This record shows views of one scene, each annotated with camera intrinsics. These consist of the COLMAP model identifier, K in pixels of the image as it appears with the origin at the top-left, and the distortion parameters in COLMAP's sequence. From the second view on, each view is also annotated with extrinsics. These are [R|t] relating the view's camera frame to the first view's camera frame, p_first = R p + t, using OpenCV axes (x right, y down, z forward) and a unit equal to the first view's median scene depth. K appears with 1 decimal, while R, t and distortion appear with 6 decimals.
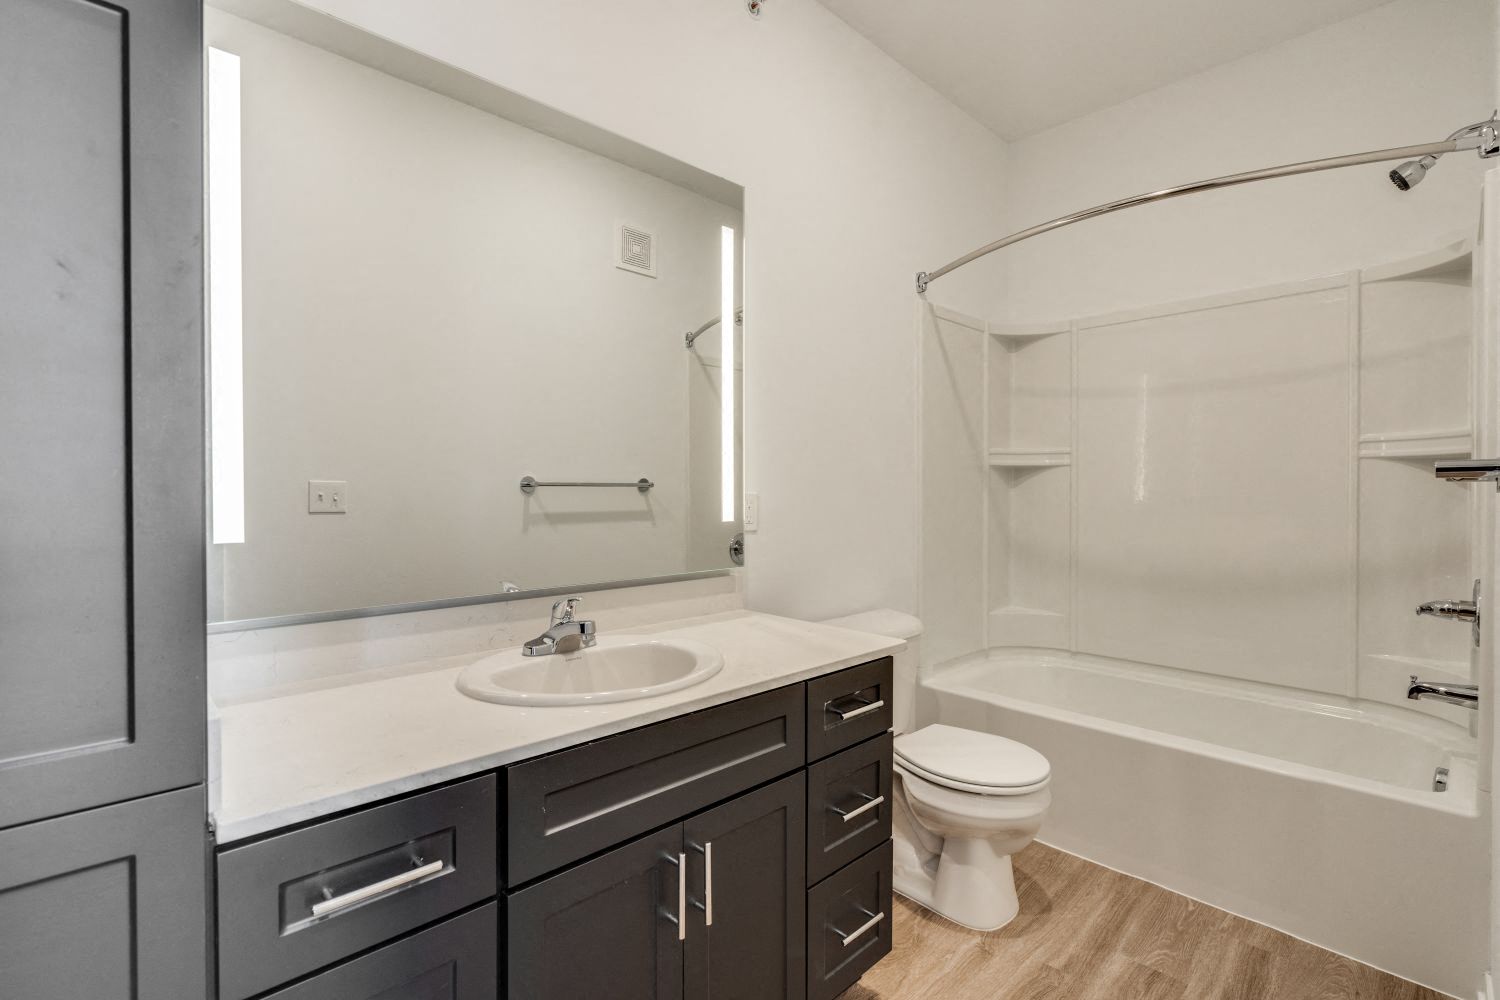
lens RADIAL K [[709.3, 0, 746.8], [0, 709.3, 486.8], [0, 0, 1]] dist [-0.002327, -0.000427]
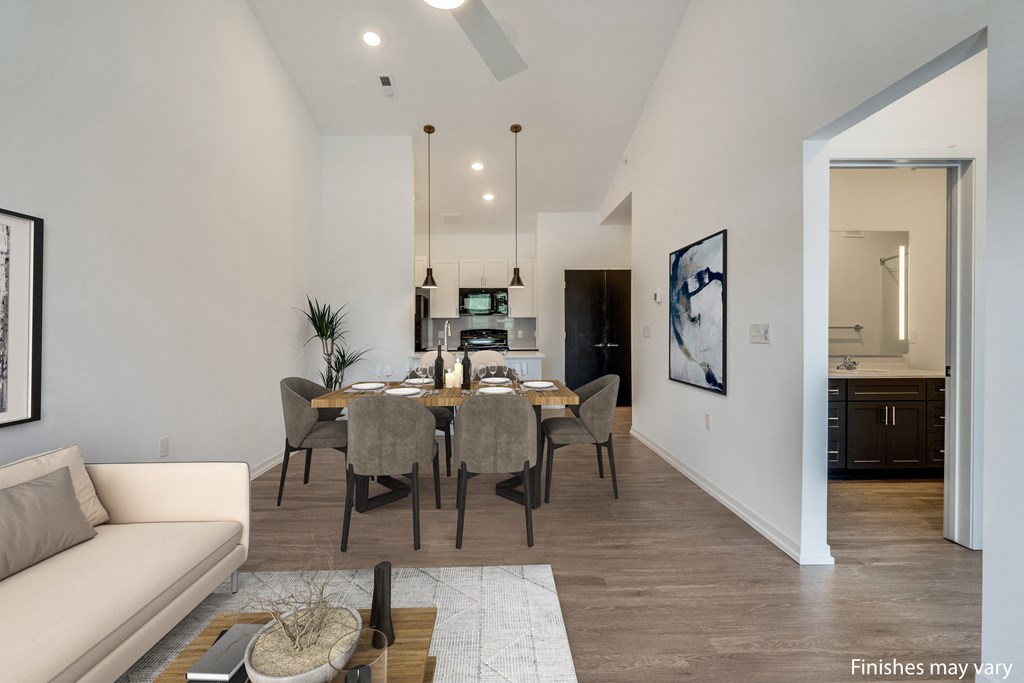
lens RADIAL K [[484.2, 0, 509.8], [0, 484.2, 332.5], [0, 0, 1]] dist [-0.002327, -0.000427]
pose [[0.751748, 0.004581, -0.659435, 0.044631], [-0.001288, 0.999984, 0.005478, 0.006231], [0.659449, -0.003269, 0.751742, -0.972910]]
